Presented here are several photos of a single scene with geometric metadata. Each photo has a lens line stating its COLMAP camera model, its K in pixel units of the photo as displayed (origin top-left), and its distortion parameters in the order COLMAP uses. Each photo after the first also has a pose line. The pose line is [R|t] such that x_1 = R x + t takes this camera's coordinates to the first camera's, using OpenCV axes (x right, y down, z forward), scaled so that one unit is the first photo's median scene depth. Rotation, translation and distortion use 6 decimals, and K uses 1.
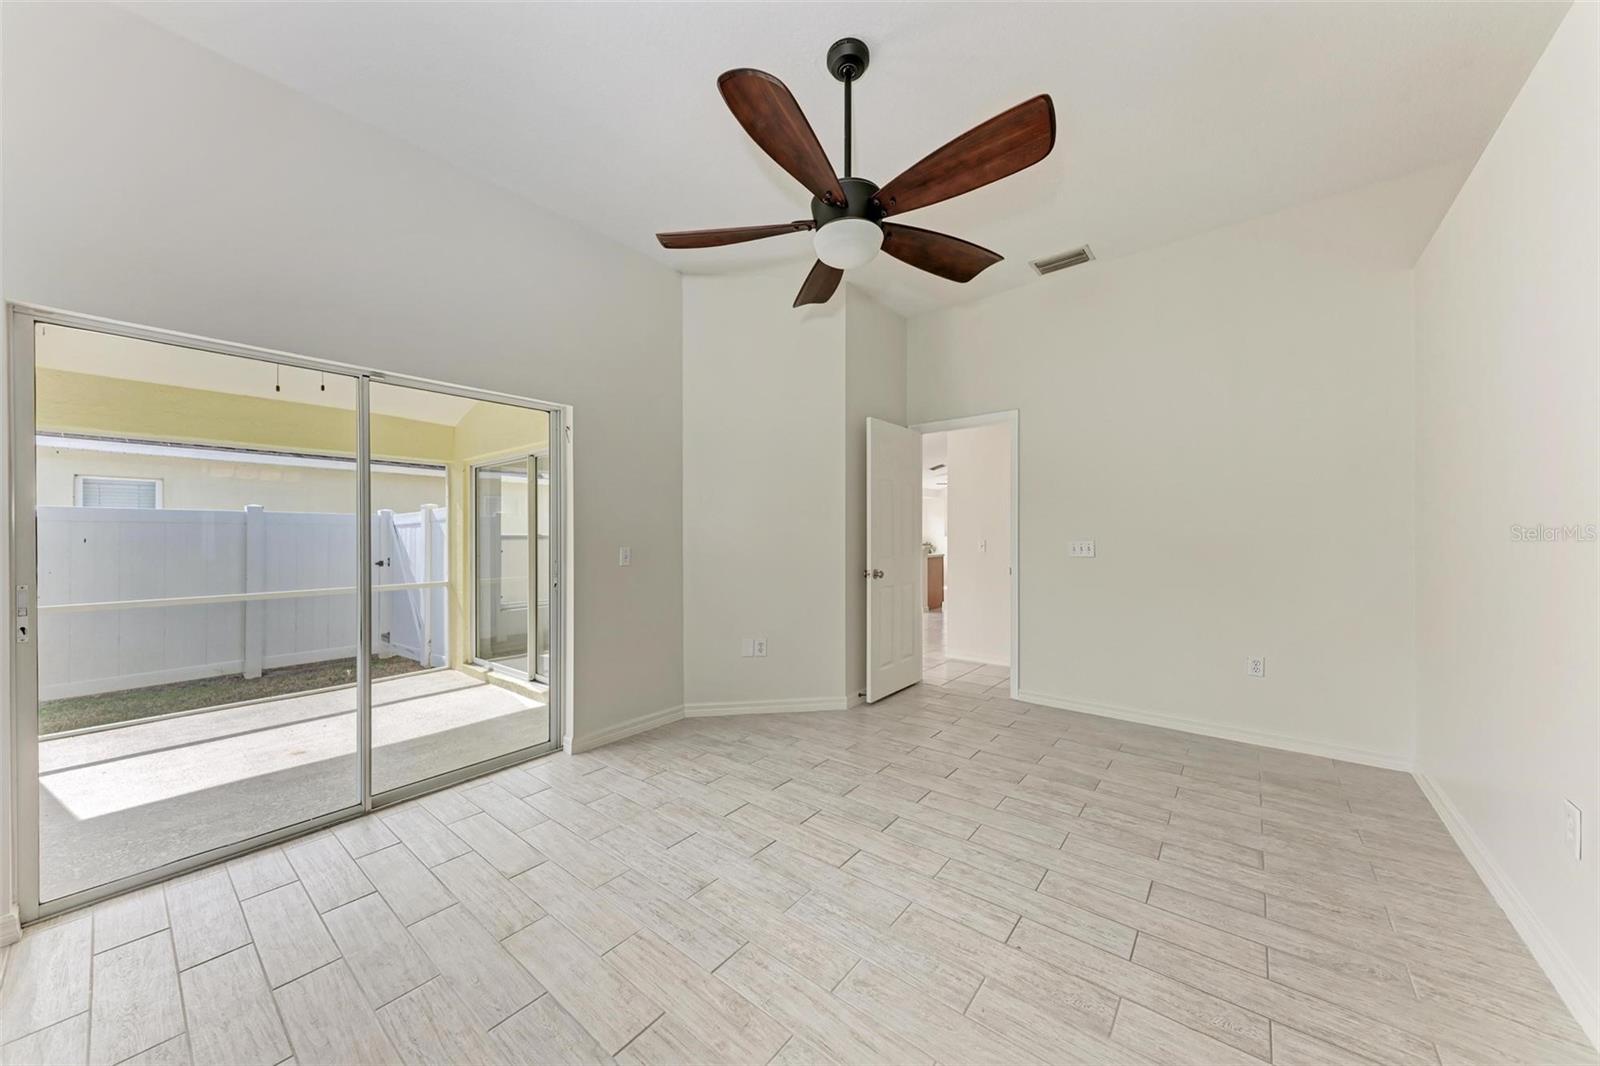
lens RADIAL K [[555.4, 0, 795.7], [0, 555.4, 533.1], [0, 0, 1]] dist [0.001455, -0.000202]
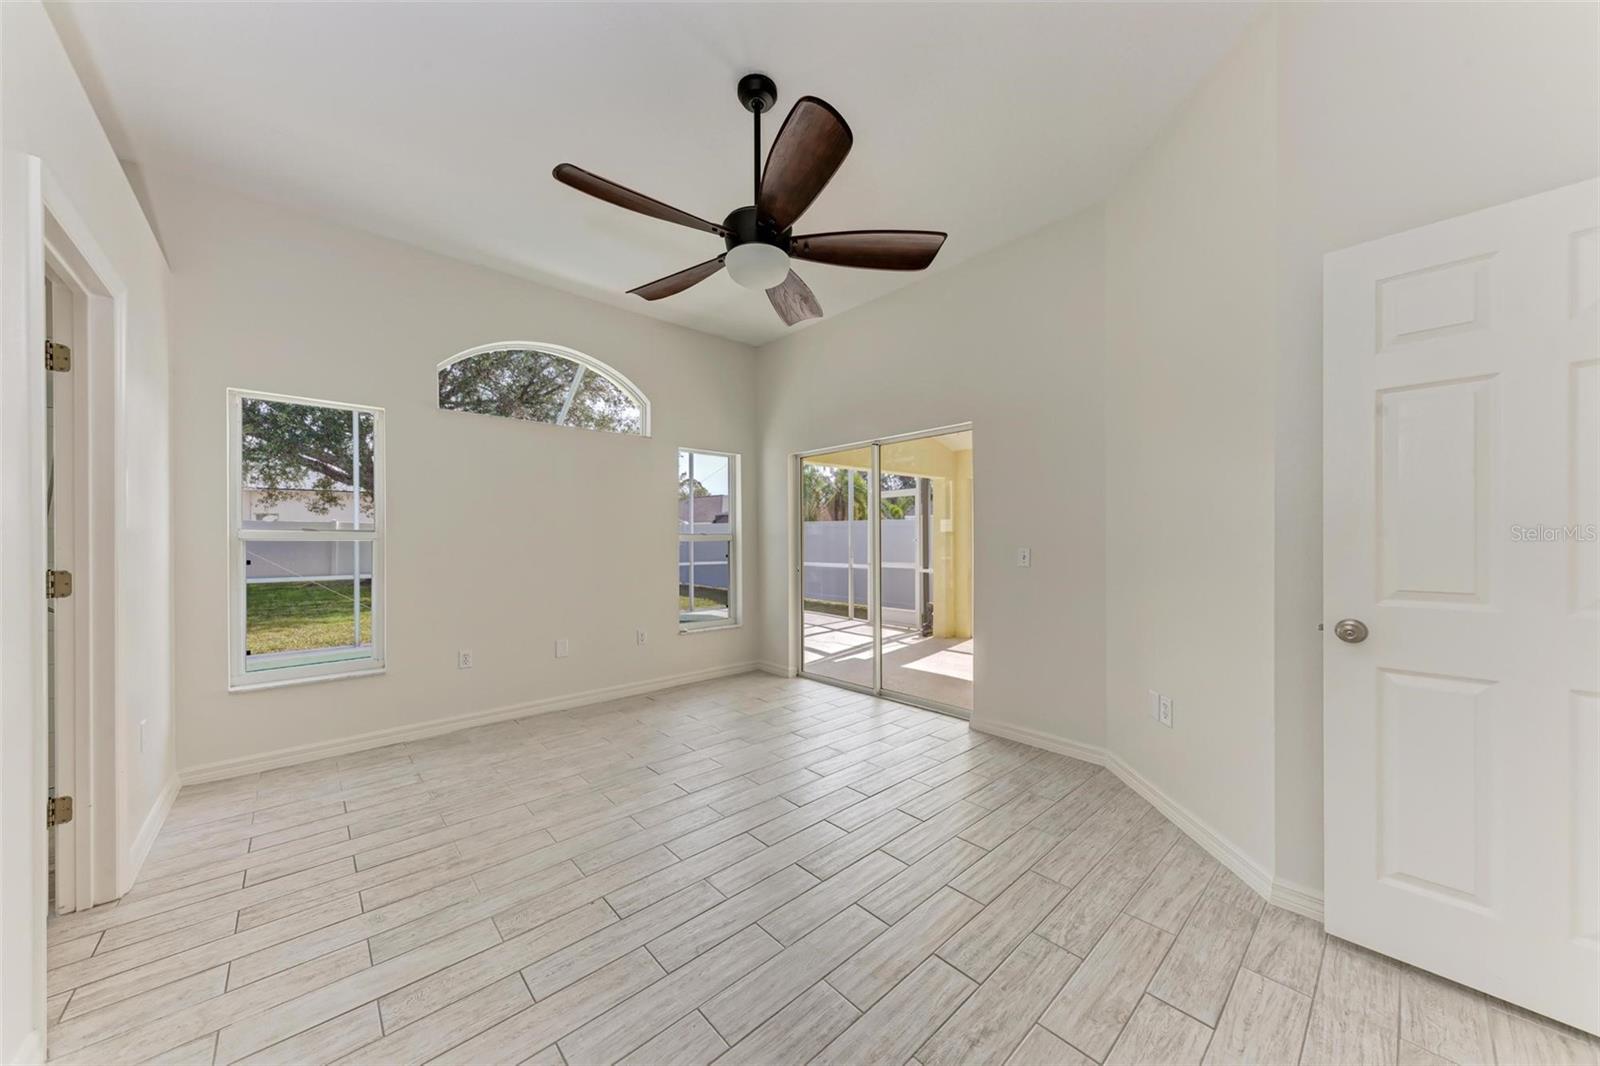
lens RADIAL K [[555.4, 0, 799.0], [0, 555.4, 531.9], [0, 0, 1]] dist [0.001455, -0.000202]
pose [[-0.154389, 0.002852, -0.988006, 0.931067], [0.006335, 0.999978, 0.001896, -0.000989], [0.987990, -0.005967, -0.154404, 1.026430]]
